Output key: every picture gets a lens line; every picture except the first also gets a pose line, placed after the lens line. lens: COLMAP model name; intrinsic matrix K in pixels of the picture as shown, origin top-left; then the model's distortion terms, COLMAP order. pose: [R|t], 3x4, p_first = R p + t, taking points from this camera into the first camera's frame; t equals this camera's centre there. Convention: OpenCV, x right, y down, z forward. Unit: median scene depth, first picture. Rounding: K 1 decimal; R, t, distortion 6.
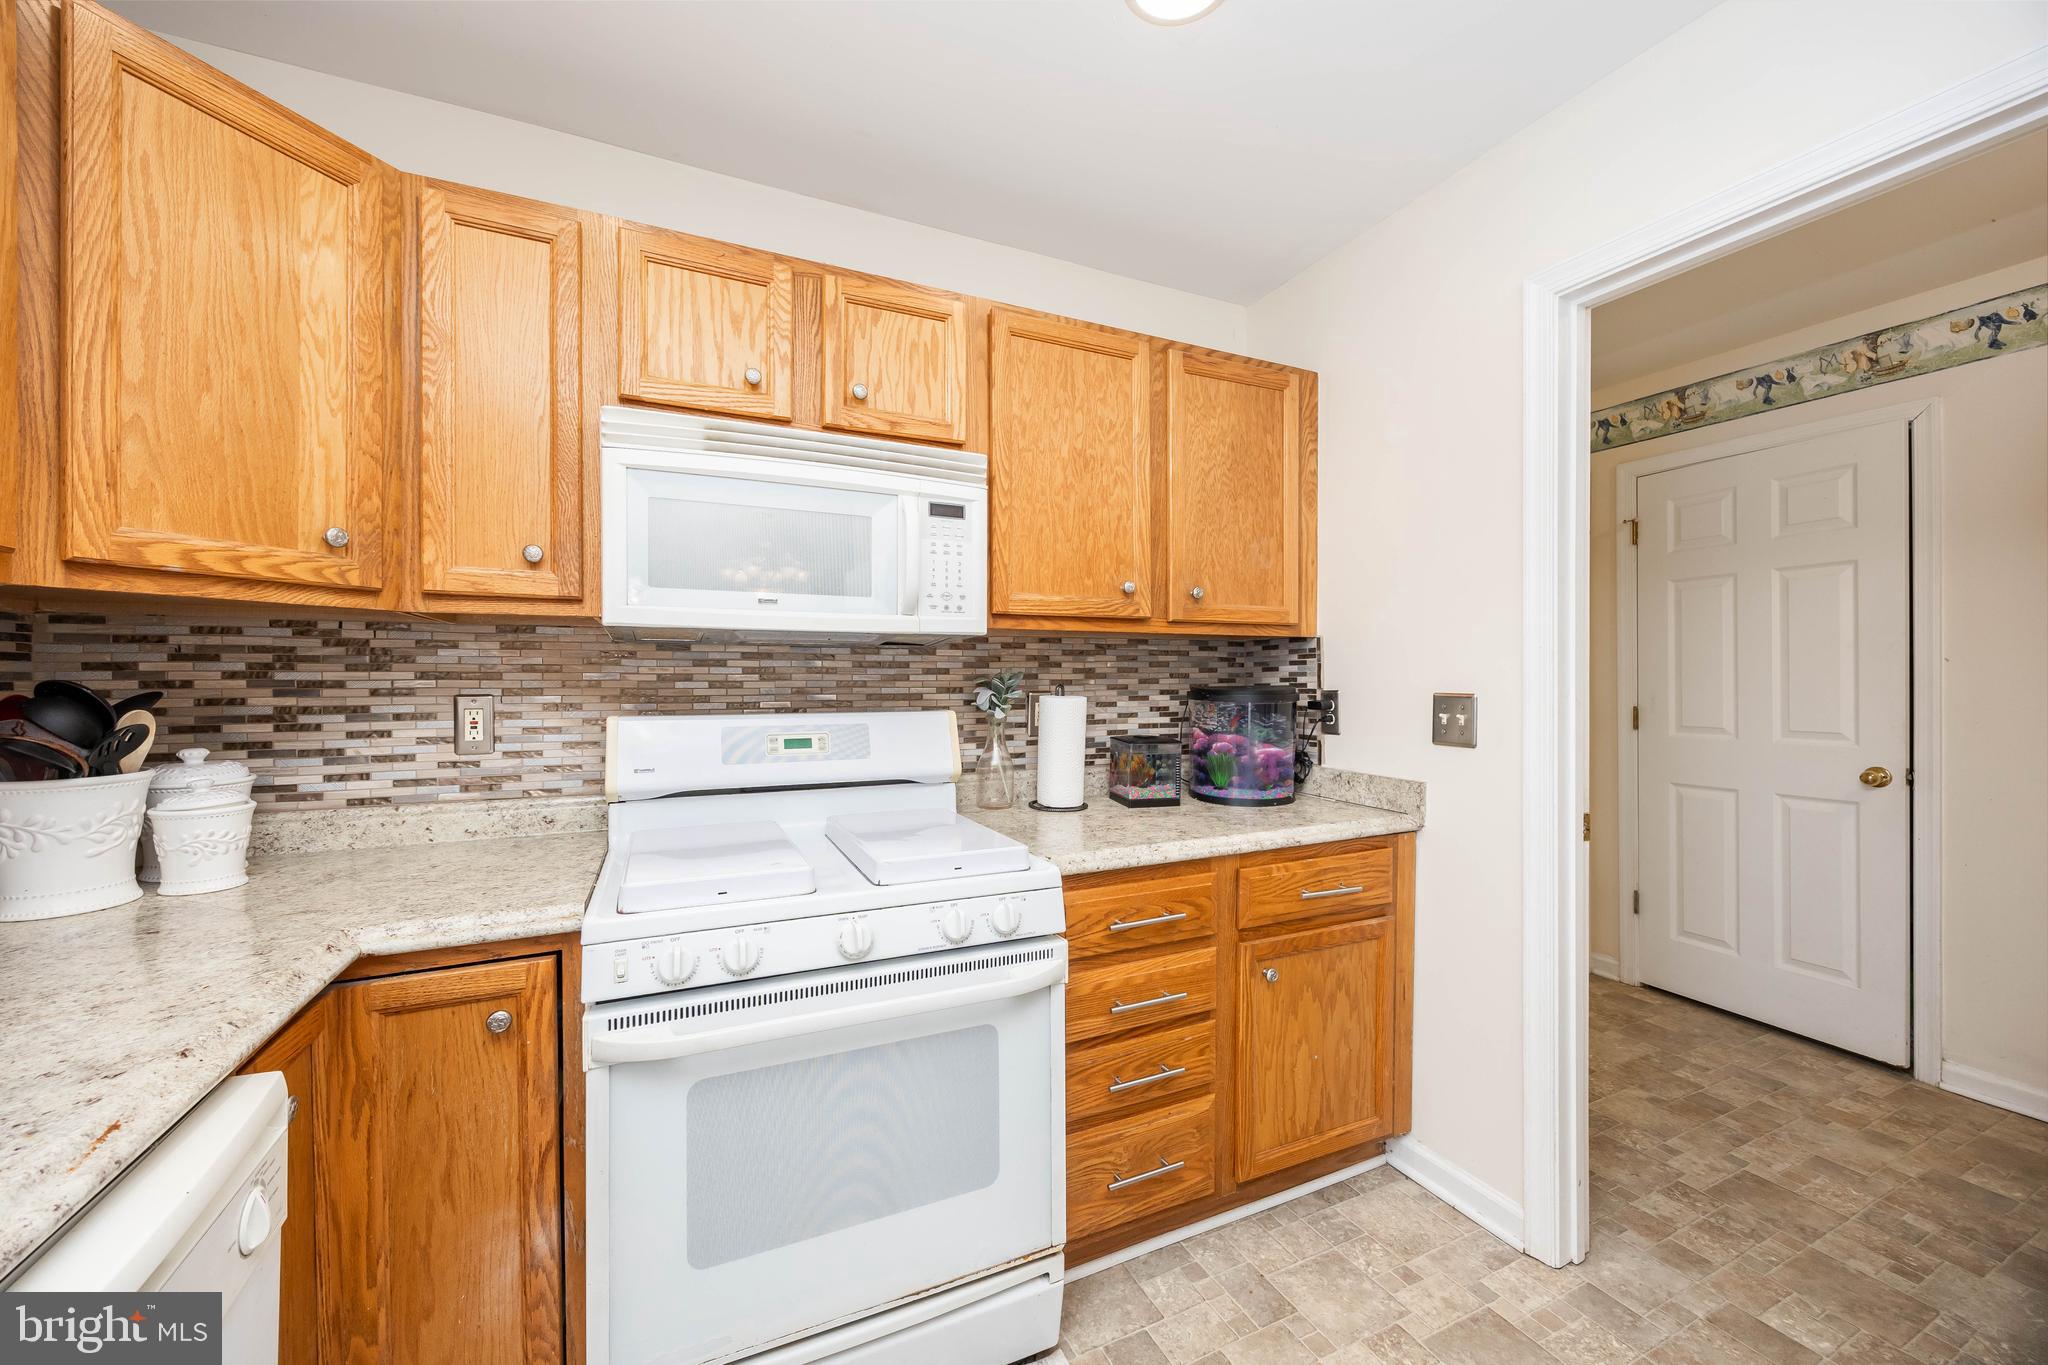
lens RADIAL K [[780.2, 0, 1021.2], [0, 780.2, 682.7], [0, 0, 1]] dist [-0.001213, -0.000582]
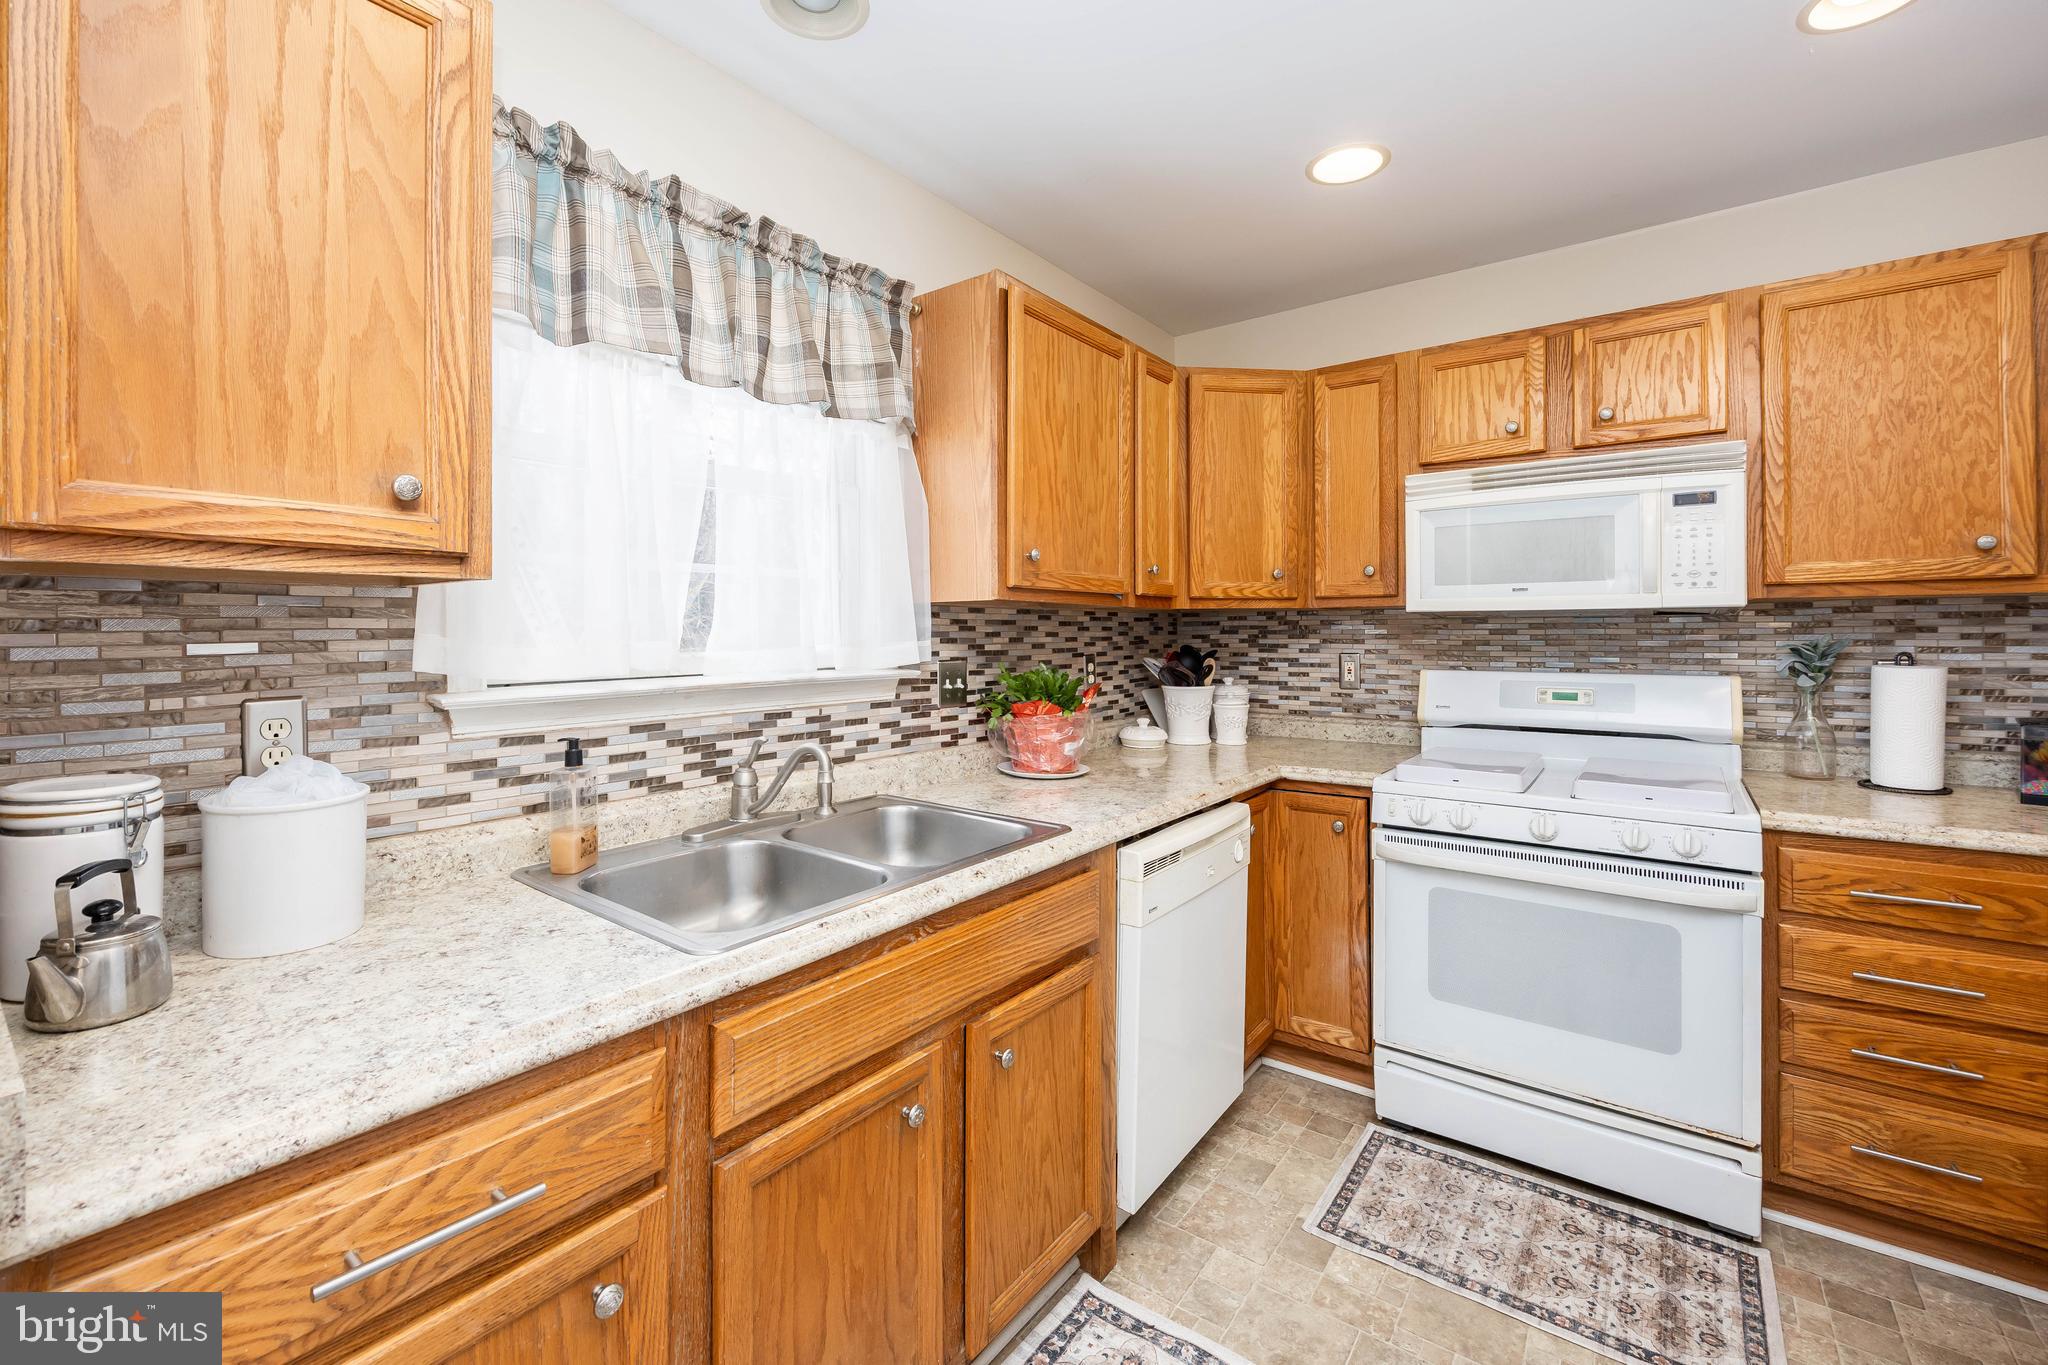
lens RADIAL K [[847.7, 0, 1022.3], [0, 847.7, 635.7], [0, 0, 1]] dist [-0.000179, -0.000905]
pose [[0.483203, 0.001635, -0.875507, 0.548590], [-0.000276, 0.999998, 0.001716, -0.024991], [0.875508, -0.000587, 0.483203, -0.482783]]
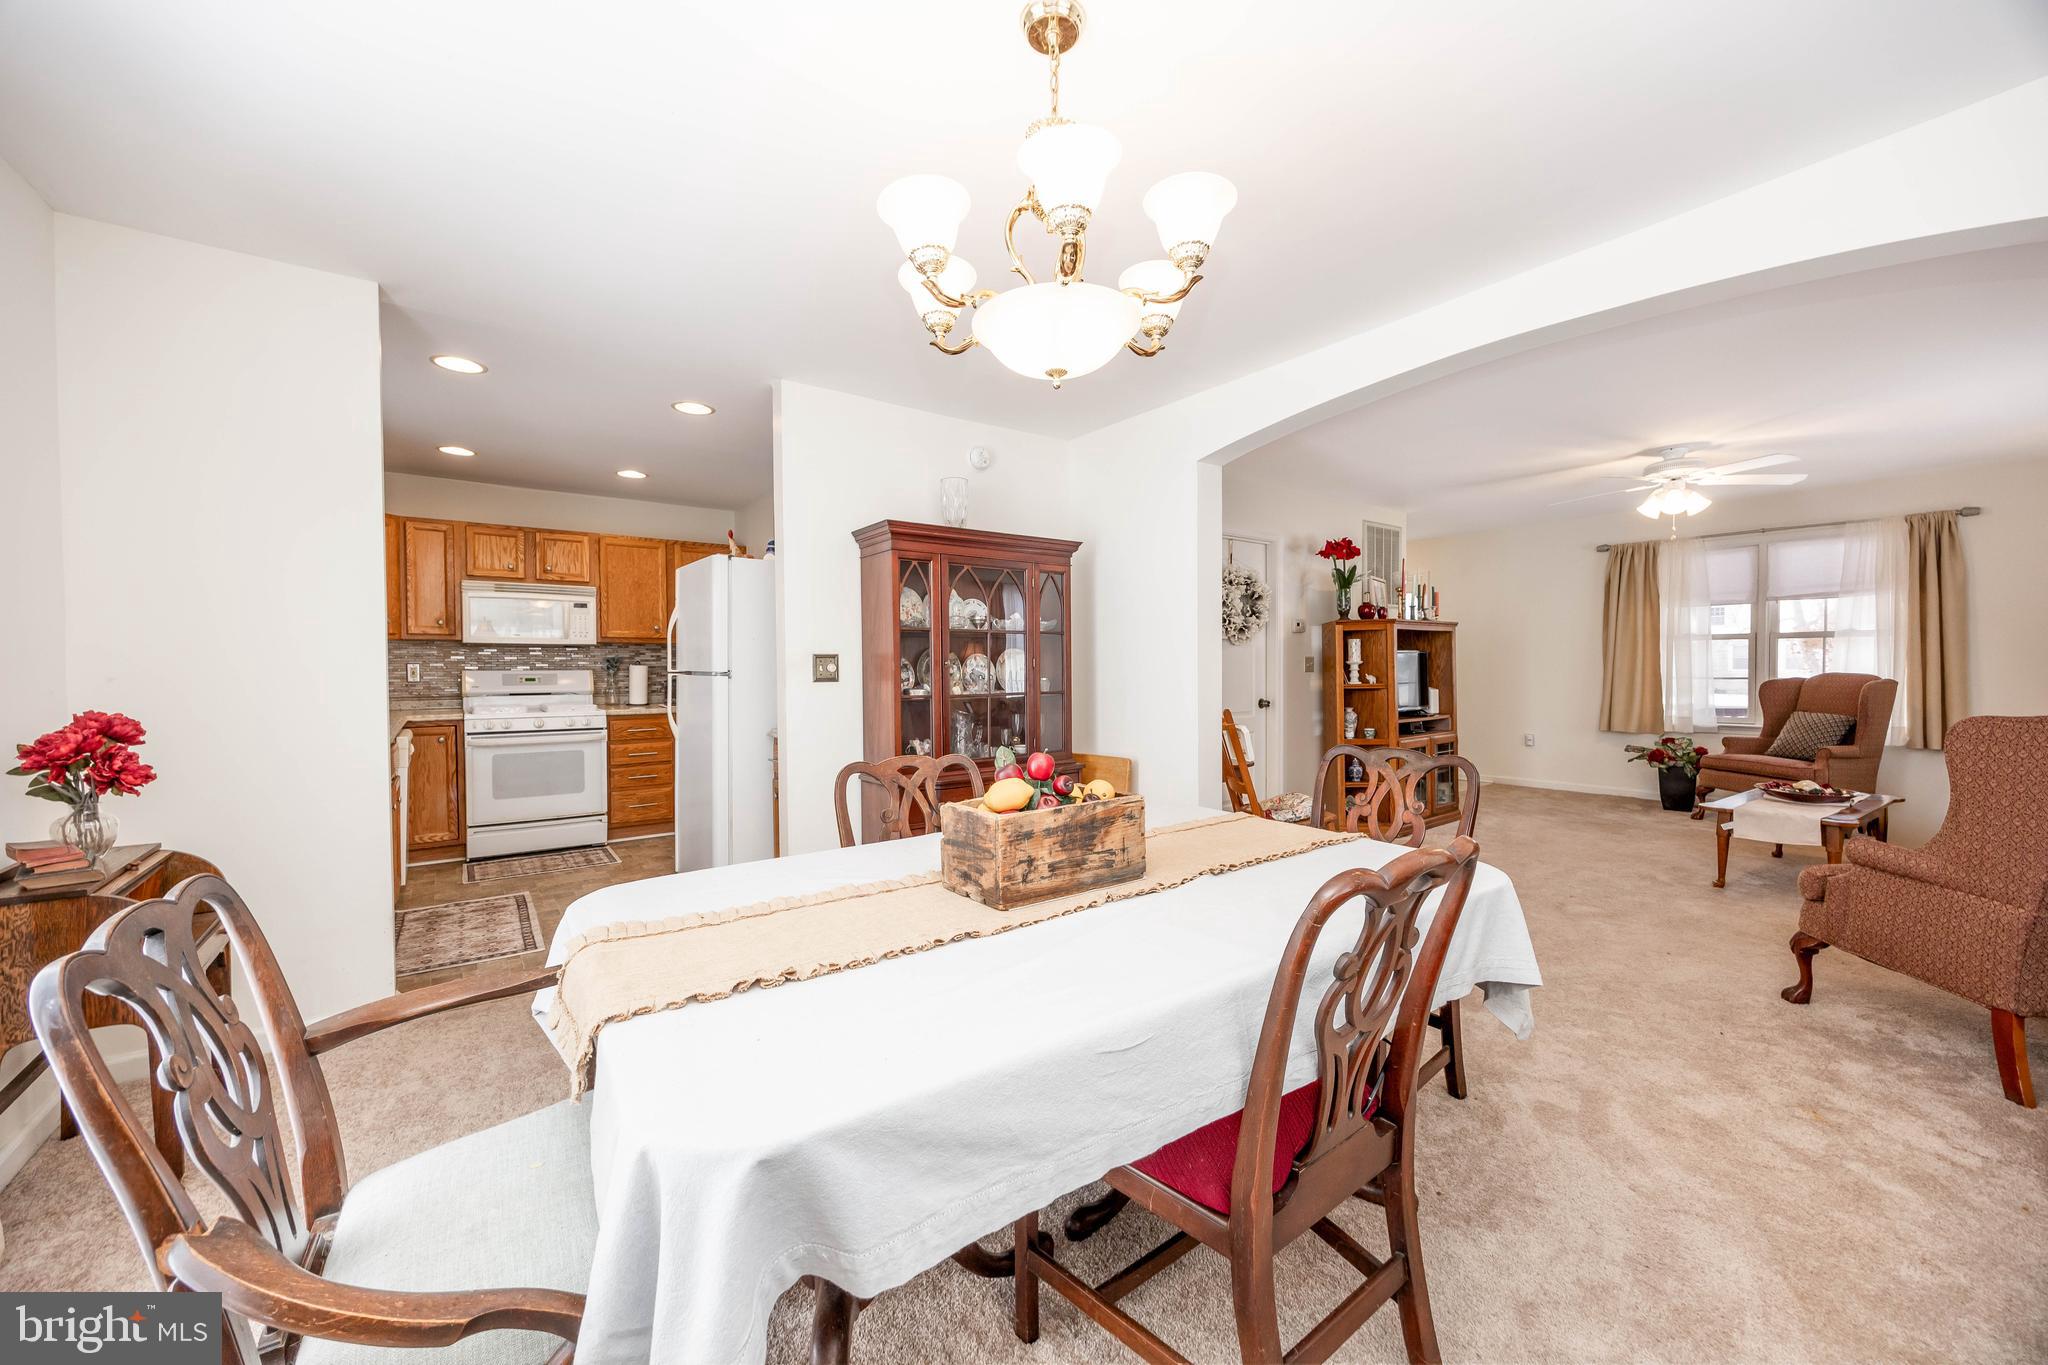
lens RADIAL K [[780.2, 0, 1017.1], [0, 780.2, 678.0], [0, 0, 1]] dist [-0.001213, -0.000582]
pose [[0.976929, -0.006080, 0.213477, 1.029103], [0.005022, 0.999972, 0.005499, 0.069775], [-0.213505, -0.004300, 0.976933, -2.650062]]
